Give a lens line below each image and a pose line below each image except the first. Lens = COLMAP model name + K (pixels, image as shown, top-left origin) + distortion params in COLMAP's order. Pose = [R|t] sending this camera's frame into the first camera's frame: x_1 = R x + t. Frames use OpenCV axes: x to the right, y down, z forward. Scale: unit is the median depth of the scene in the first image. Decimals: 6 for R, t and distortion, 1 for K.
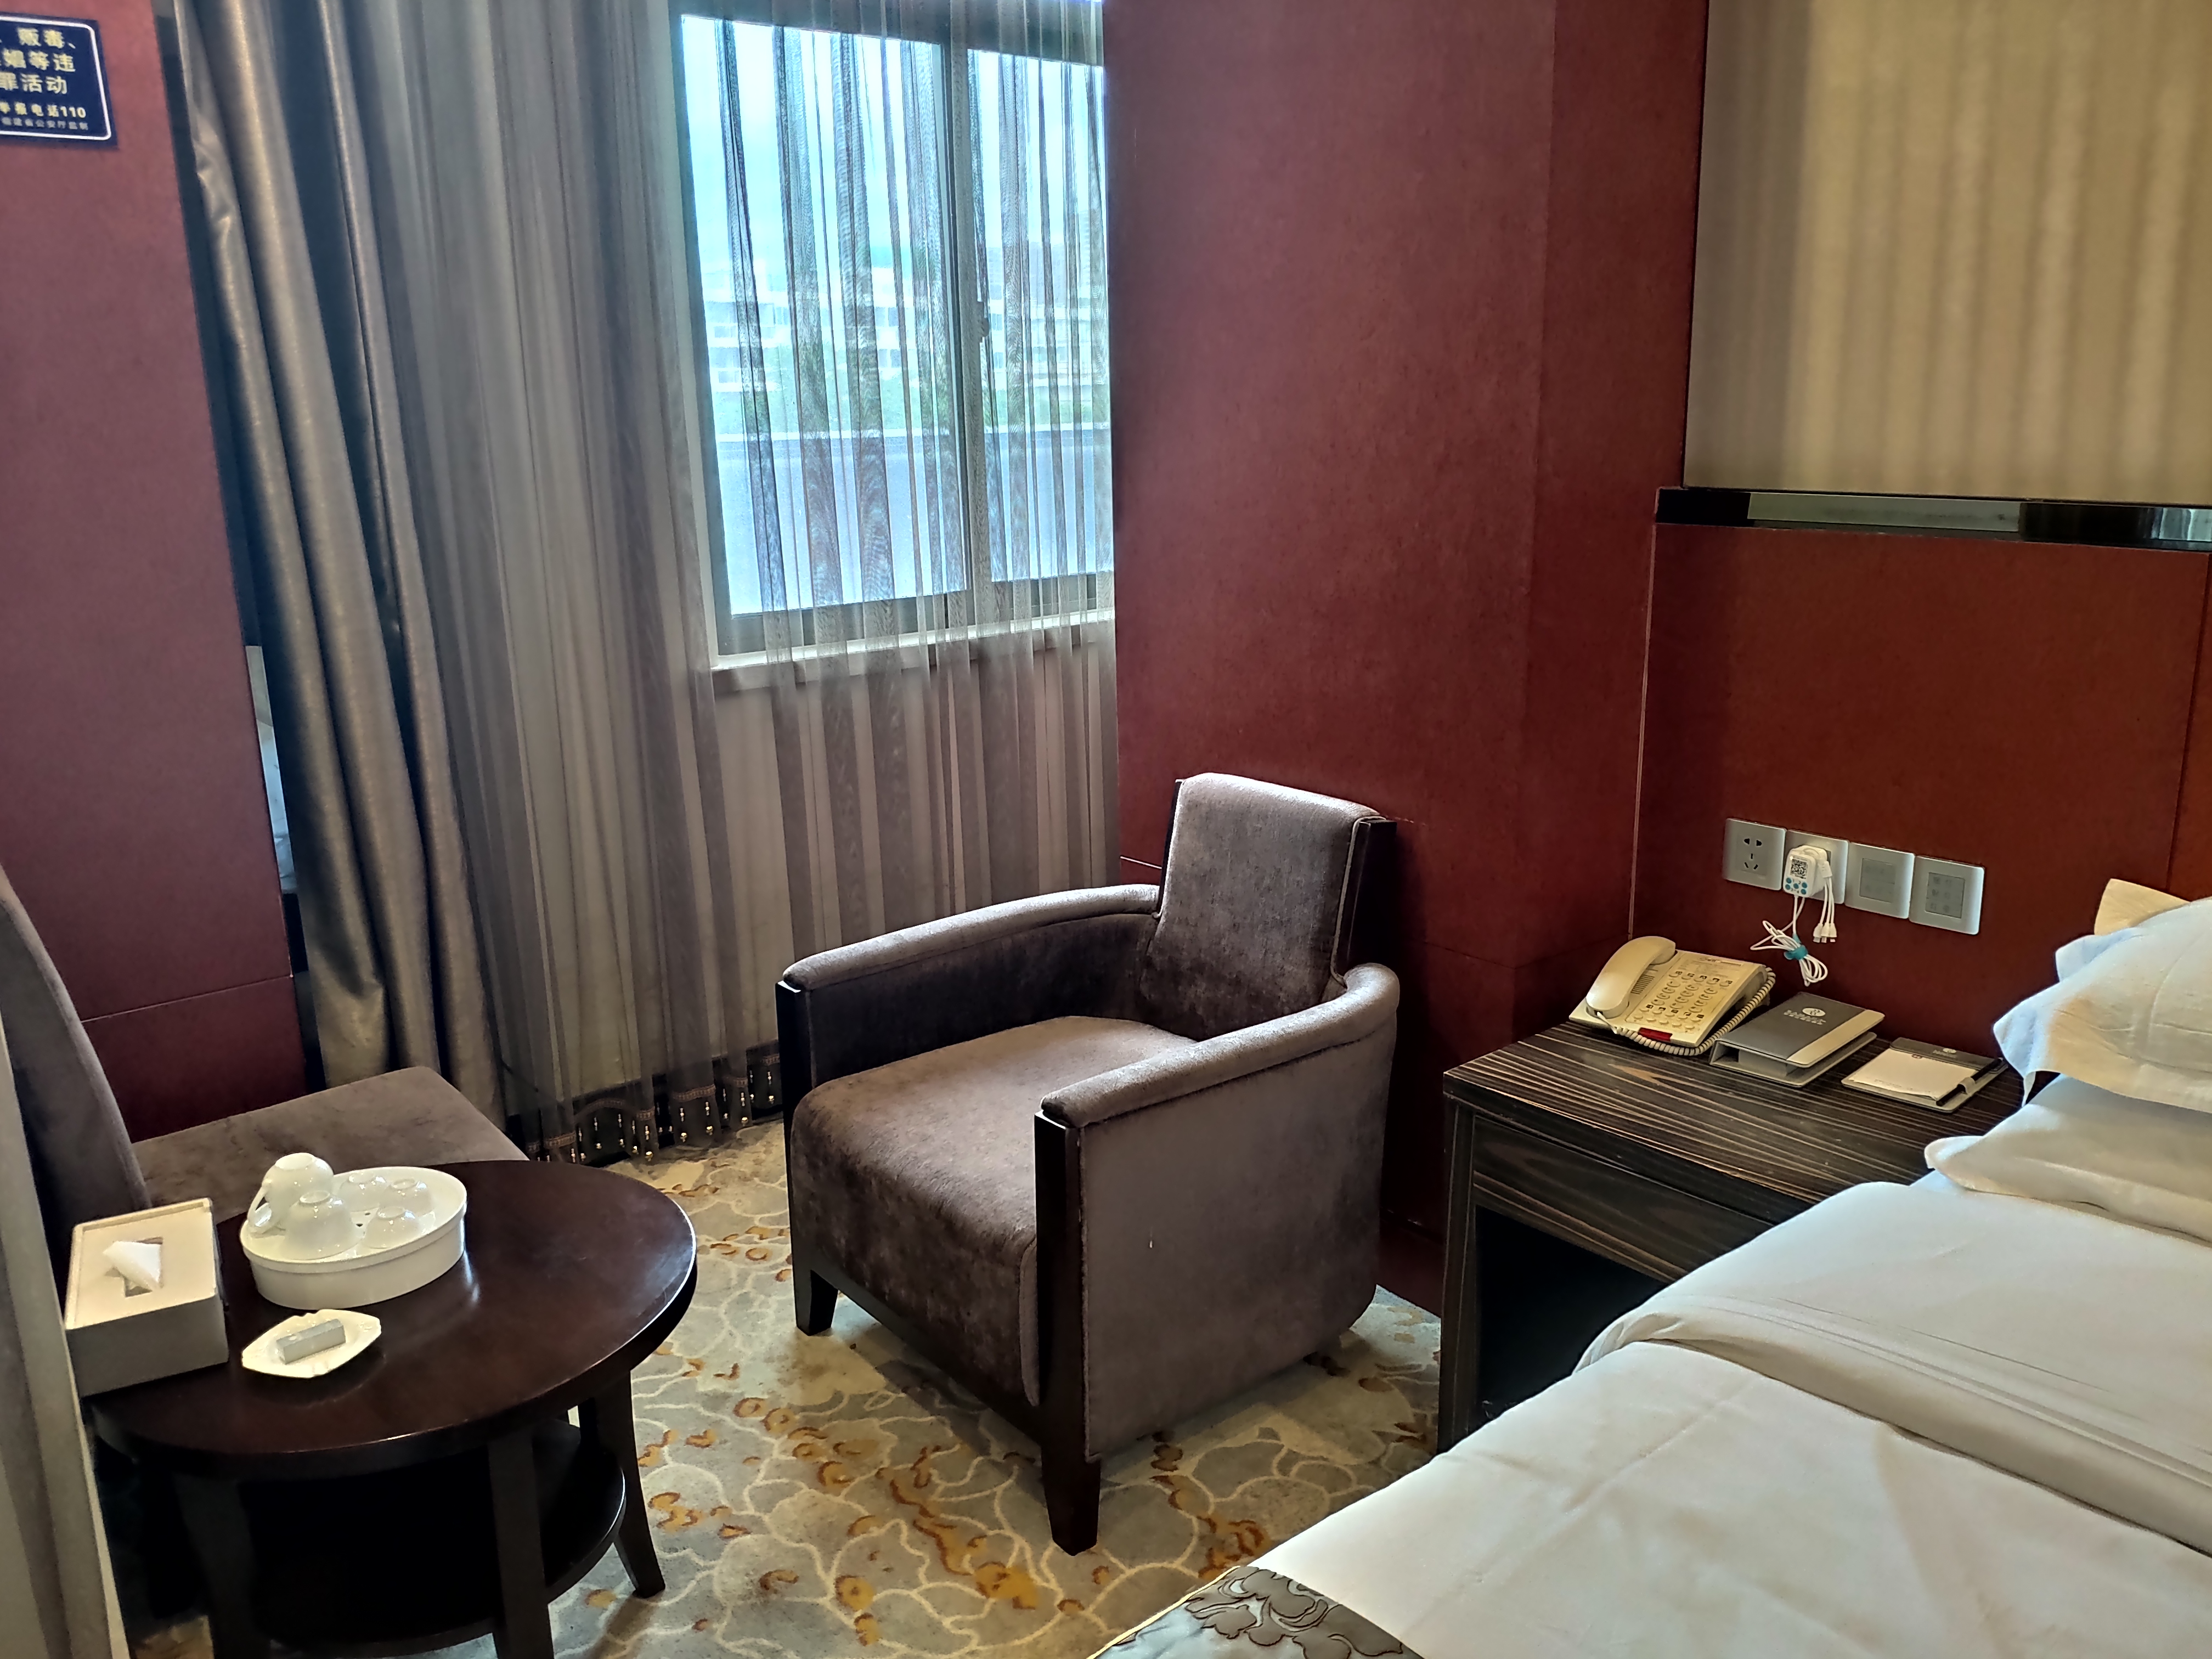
lens RADIAL K [[1845.6, 0, 1135.2], [0, 1845.6, 913.8], [0, 0, 1]] dist [0.062464, -0.166890]
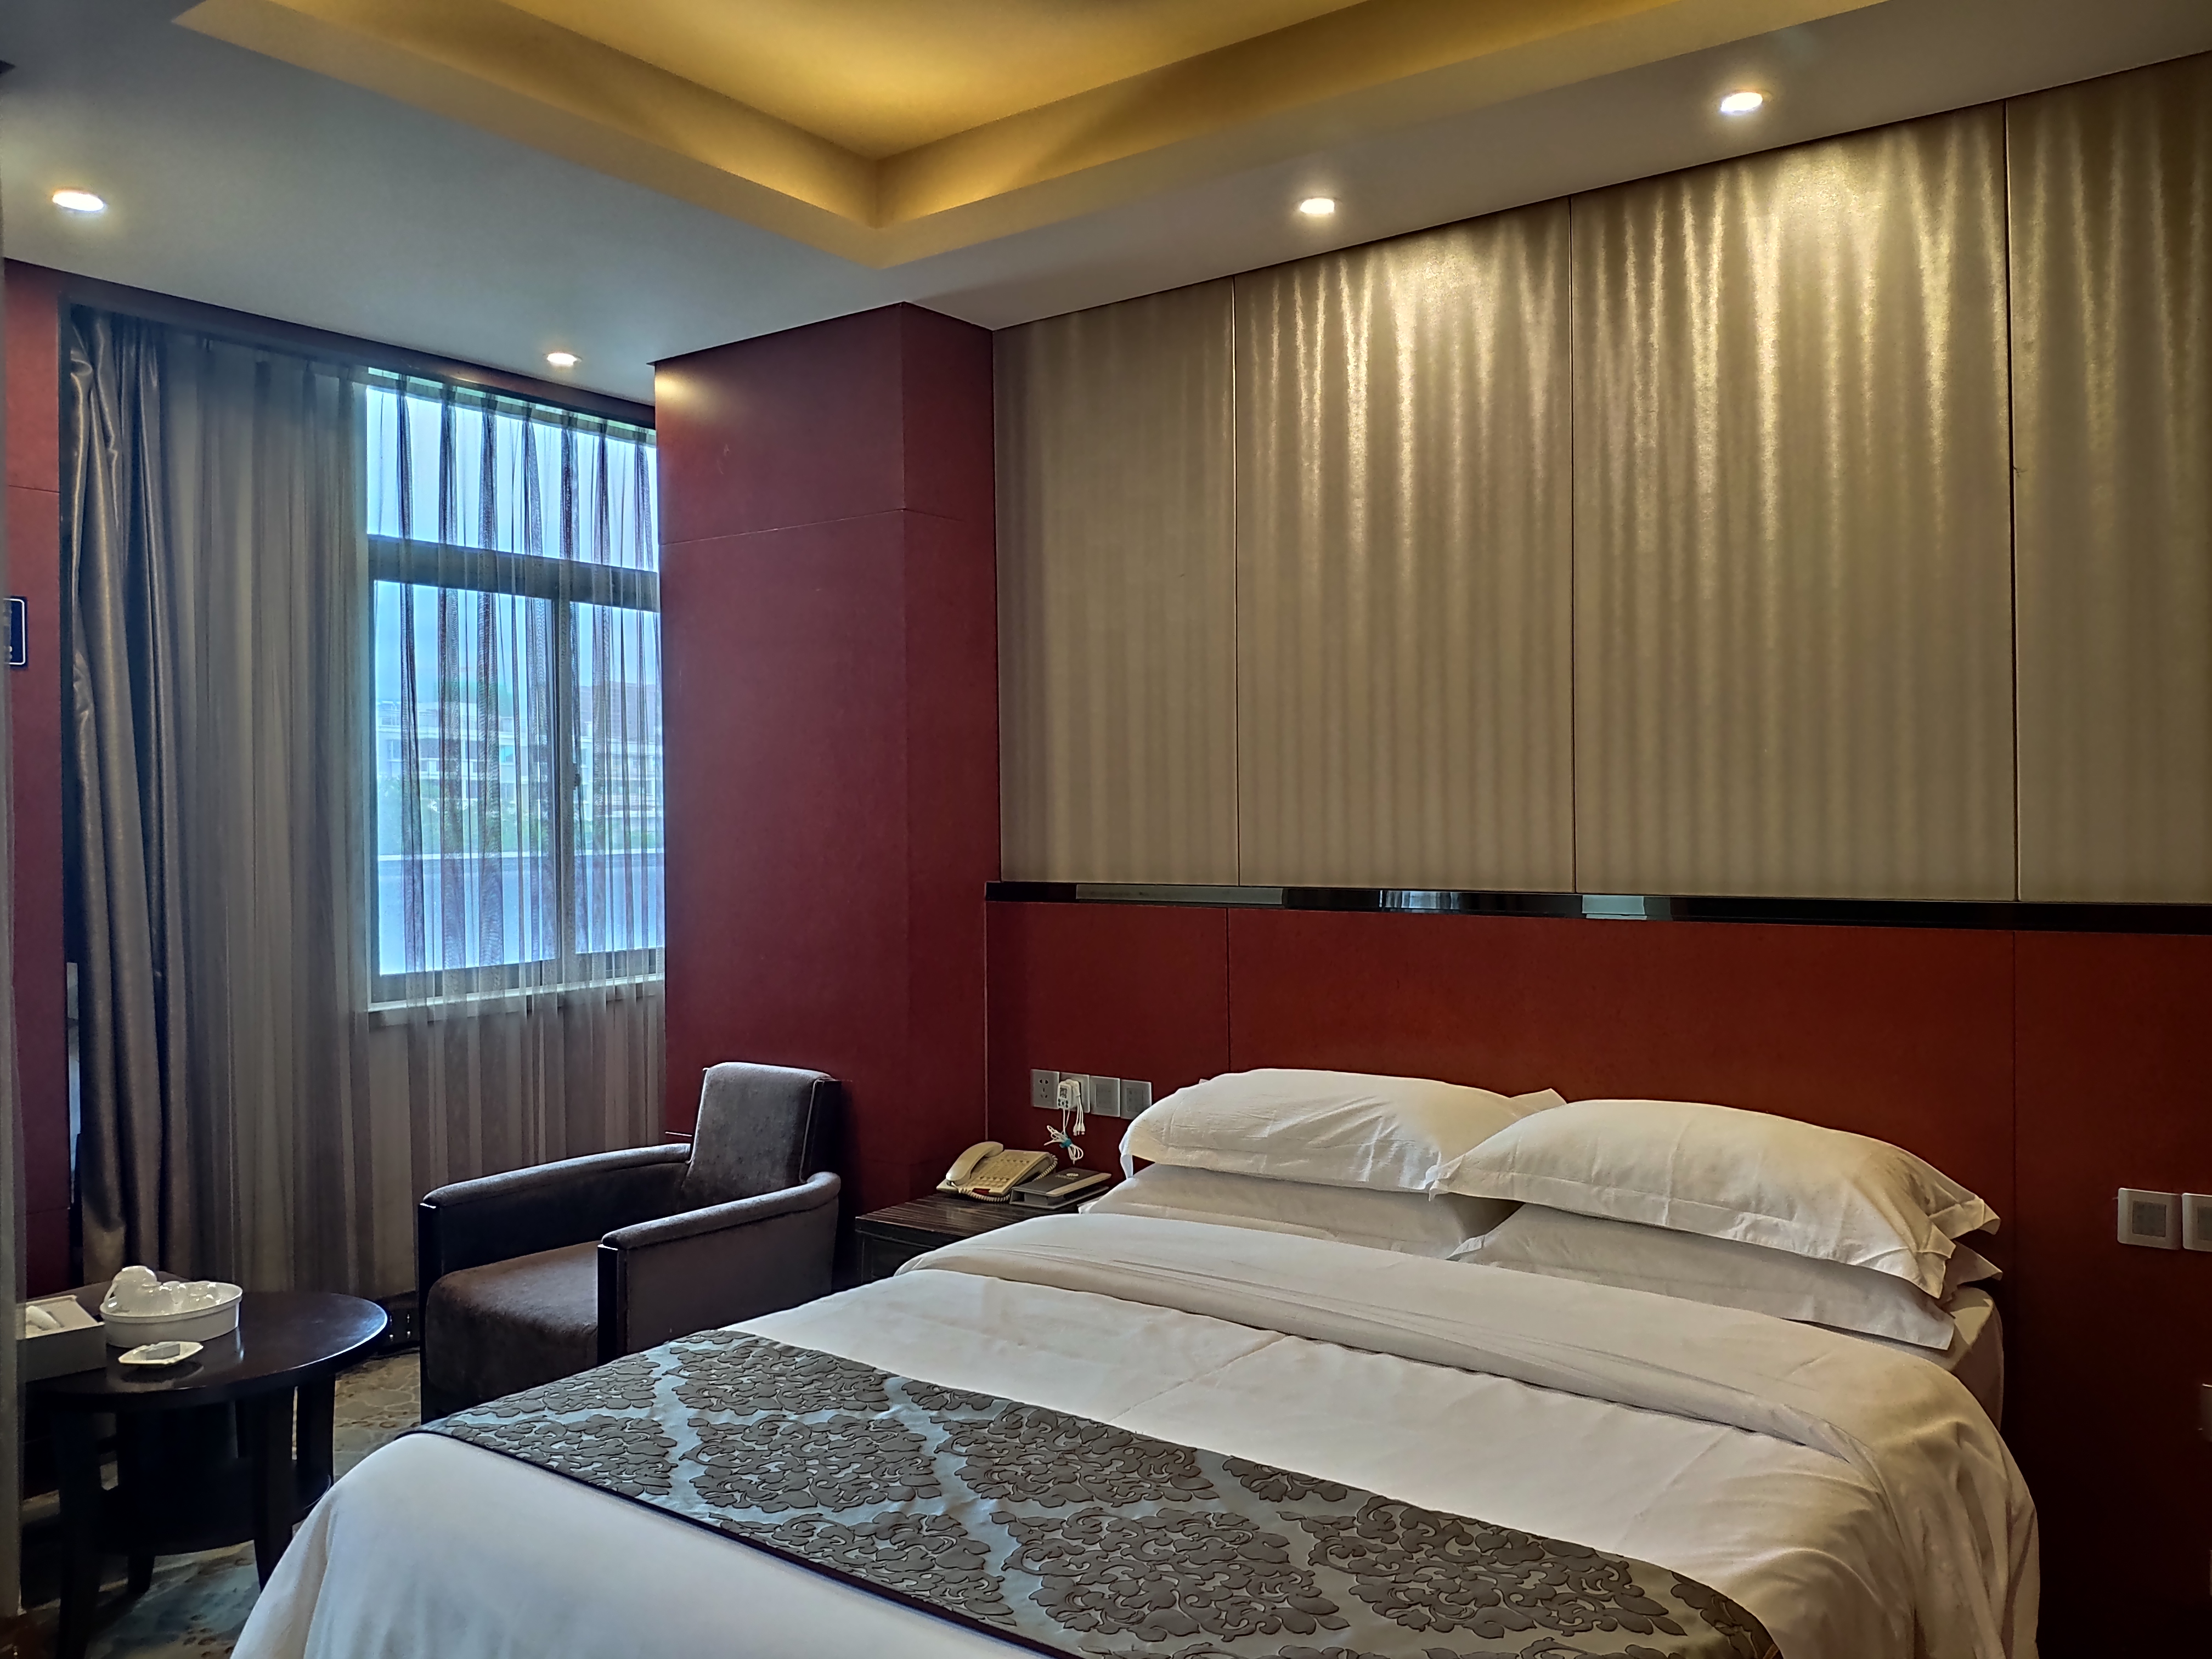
lens RADIAL K [[1756.3, 0, 1106.0], [0, 1756.3, 829.5], [0, 0, 1]] dist [0.134435, -0.290798]
pose [[0.975853, 0.011076, 0.218146, 0.025488], [0.047568, 0.963968, -0.261732, 0.133318], [-0.213185, 0.265789, 0.940164, -0.488437]]
